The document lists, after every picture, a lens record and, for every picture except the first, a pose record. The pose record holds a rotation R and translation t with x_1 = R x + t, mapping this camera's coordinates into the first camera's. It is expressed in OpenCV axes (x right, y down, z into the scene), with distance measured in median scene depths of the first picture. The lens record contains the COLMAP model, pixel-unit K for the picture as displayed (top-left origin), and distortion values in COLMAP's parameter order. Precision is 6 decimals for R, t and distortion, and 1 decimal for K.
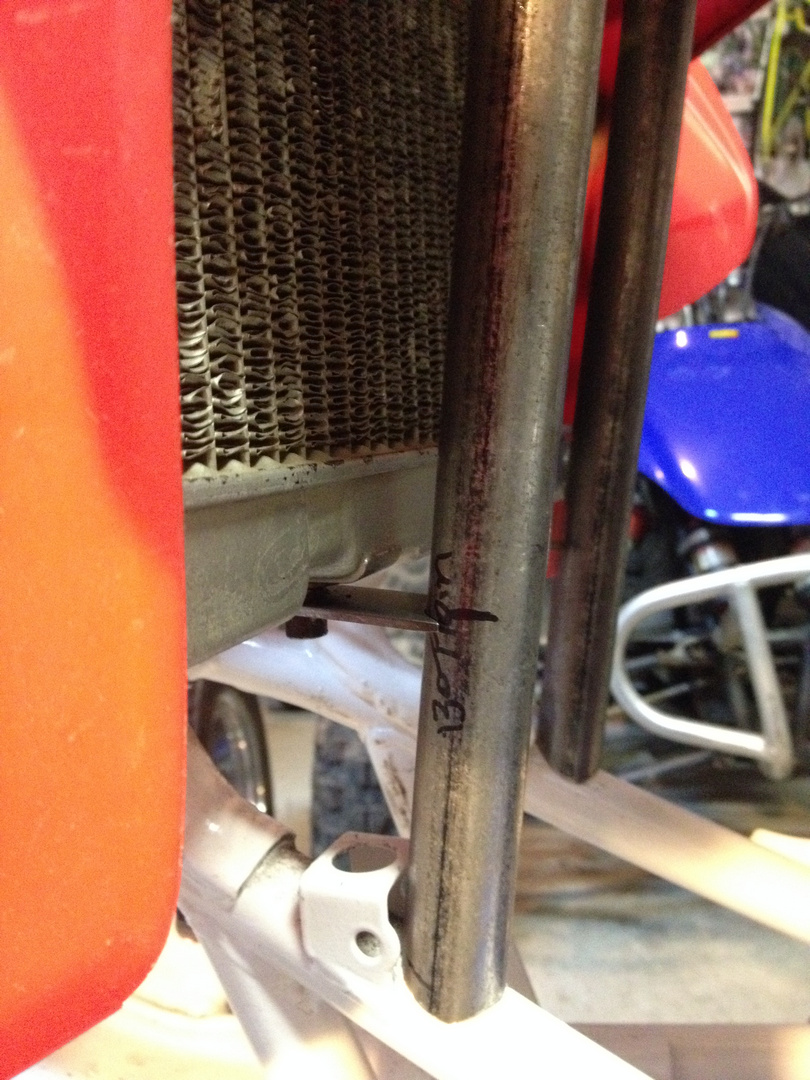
lens RADIAL K [[1042.1, 0, 405.0], [0, 1042.1, 540.0], [0, 0, 1]] dist [0.293786, -0.683111]
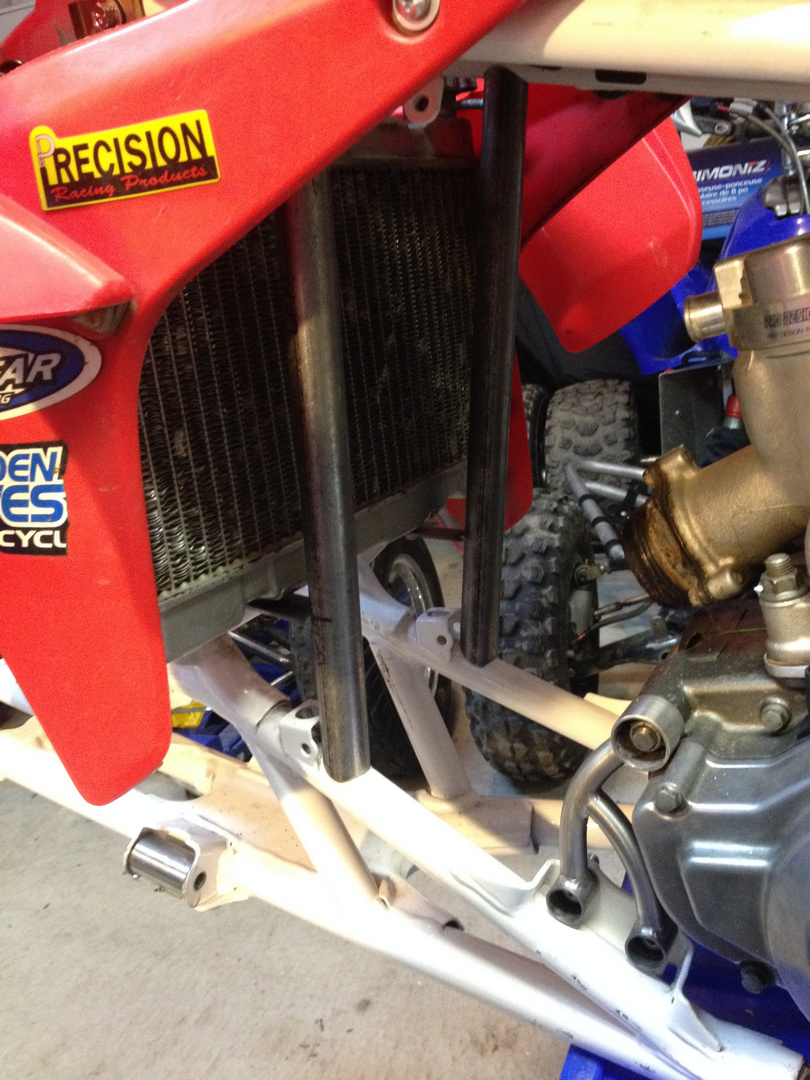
lens RADIAL K [[1042.1, 0, 405.0], [0, 1042.1, 540.0], [0, 0, 1]] dist [0.293786, -0.683111]
pose [[0.970672, -0.017237, -0.239790, 0.705052], [0.057140, 0.985385, 0.160471, -0.406173], [0.233519, -0.169467, 0.957470, -1.016358]]
